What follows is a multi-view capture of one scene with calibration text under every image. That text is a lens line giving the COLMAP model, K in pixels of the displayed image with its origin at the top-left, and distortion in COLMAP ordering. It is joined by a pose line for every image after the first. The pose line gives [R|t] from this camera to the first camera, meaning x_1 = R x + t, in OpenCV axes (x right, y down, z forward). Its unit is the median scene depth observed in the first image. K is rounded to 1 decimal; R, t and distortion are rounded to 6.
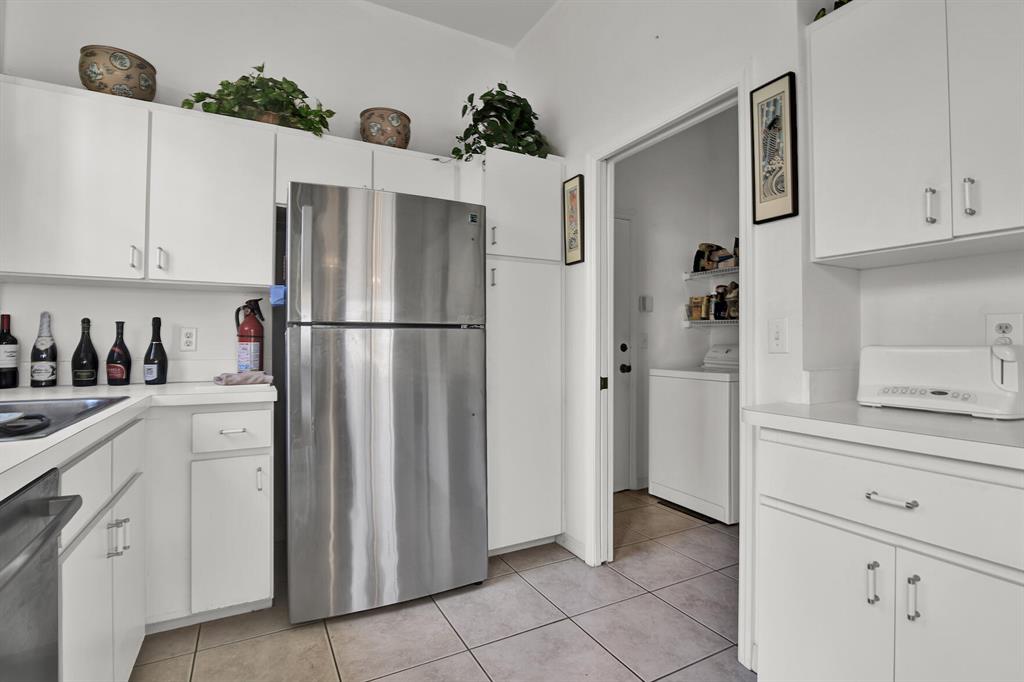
lens RADIAL K [[482.9, 0, 512.0], [0, 482.9, 341.0], [0, 0, 1]] dist [-0.019461, -0.000220]
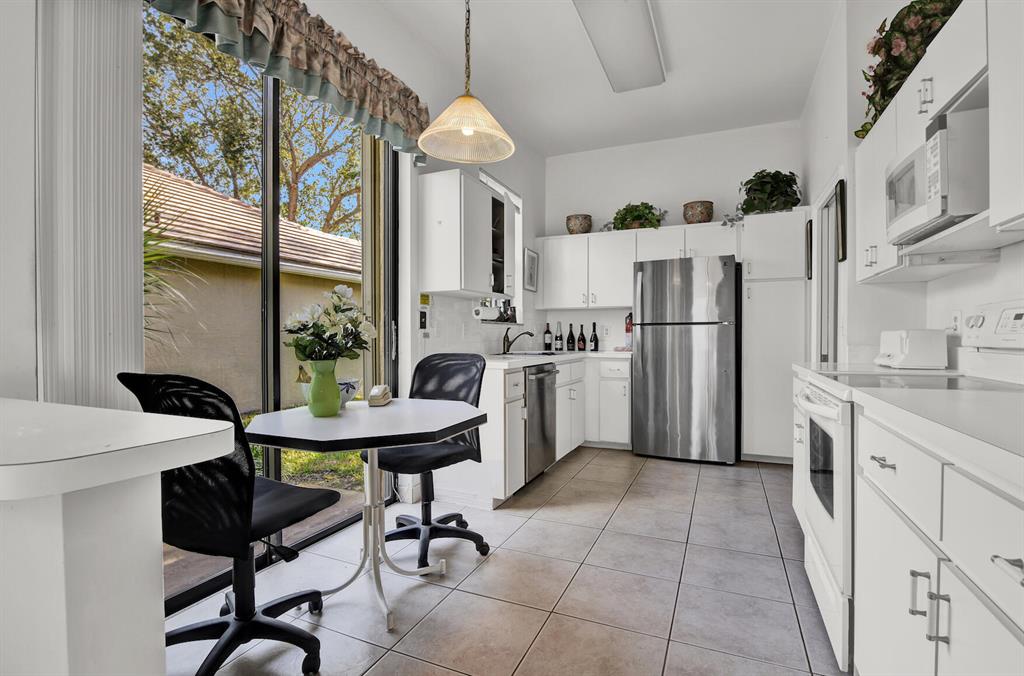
lens RADIAL K [[480.2, 0, 512.0], [0, 480.2, 338.0], [0, 0, 1]] dist [-0.000283, -0.000027]
pose [[0.615673, 0.000244, -0.788002, 0.862589], [0.007366, 0.999954, 0.006065, 0.010244], [0.787967, -0.009539, 0.615643, -0.762604]]
